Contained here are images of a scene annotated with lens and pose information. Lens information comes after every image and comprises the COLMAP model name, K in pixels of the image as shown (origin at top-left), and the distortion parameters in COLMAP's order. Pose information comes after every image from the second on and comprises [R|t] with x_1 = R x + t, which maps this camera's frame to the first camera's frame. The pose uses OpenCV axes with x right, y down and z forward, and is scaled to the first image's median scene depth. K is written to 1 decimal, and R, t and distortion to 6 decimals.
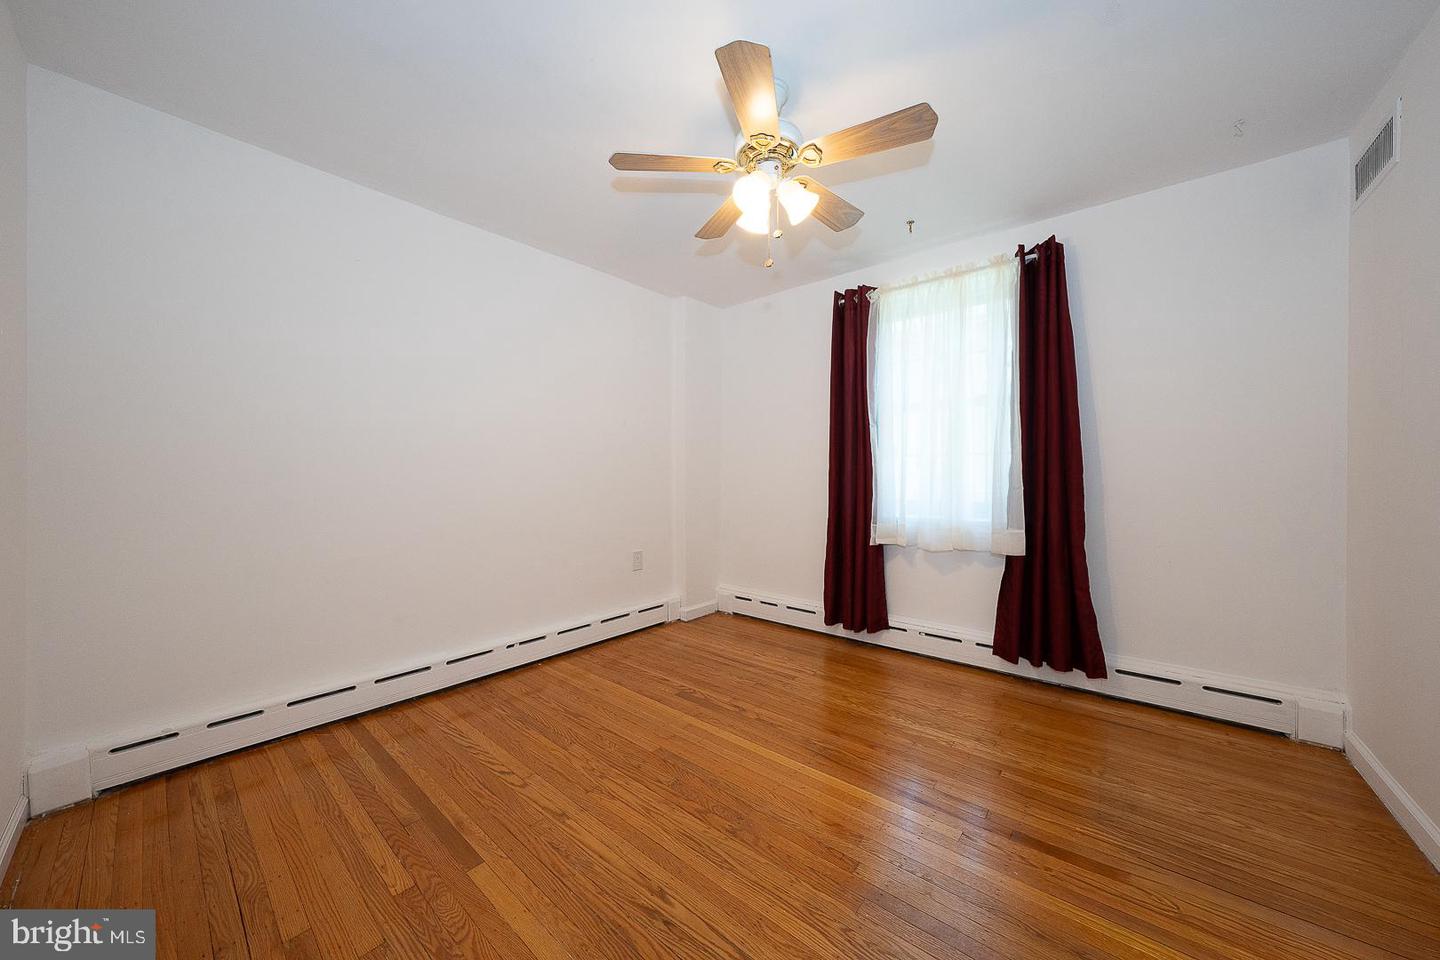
lens RADIAL K [[494.6, 0, 721.7], [0, 494.6, 475.7], [0, 0, 1]] dist [-0.031198, 0.006743]
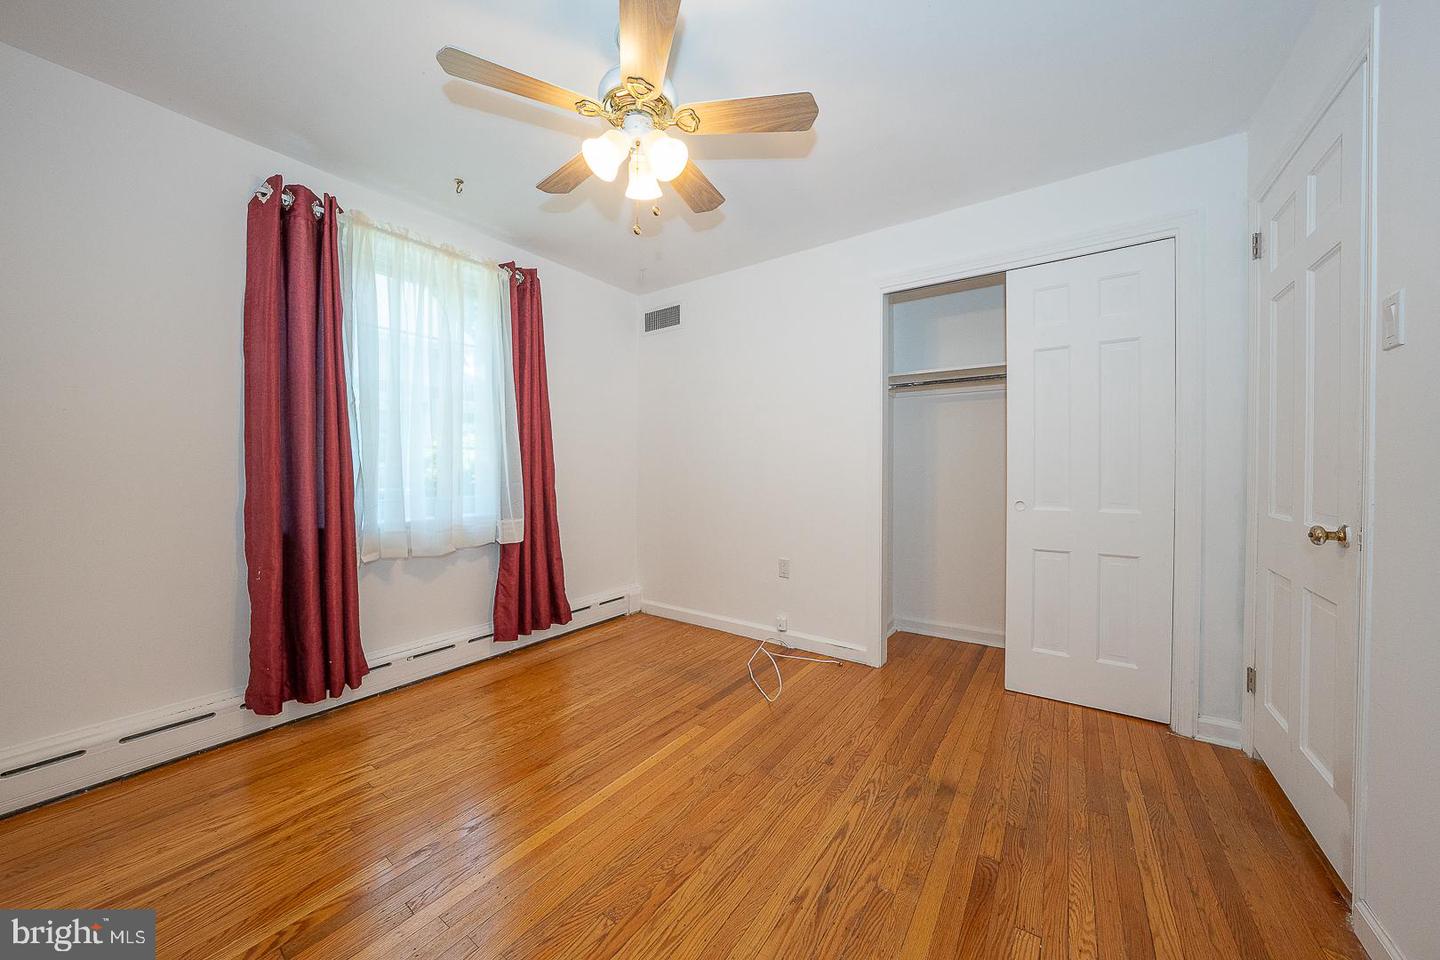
lens RADIAL K [[494.6, 0, 721.7], [0, 494.6, 475.7], [0, 0, 1]] dist [-0.031198, 0.006743]
pose [[-0.081315, -0.013130, 0.996602, -0.527146], [0.004108, 0.999900, 0.013508, -0.000428], [-0.996680, 0.005192, -0.081253, 0.605748]]
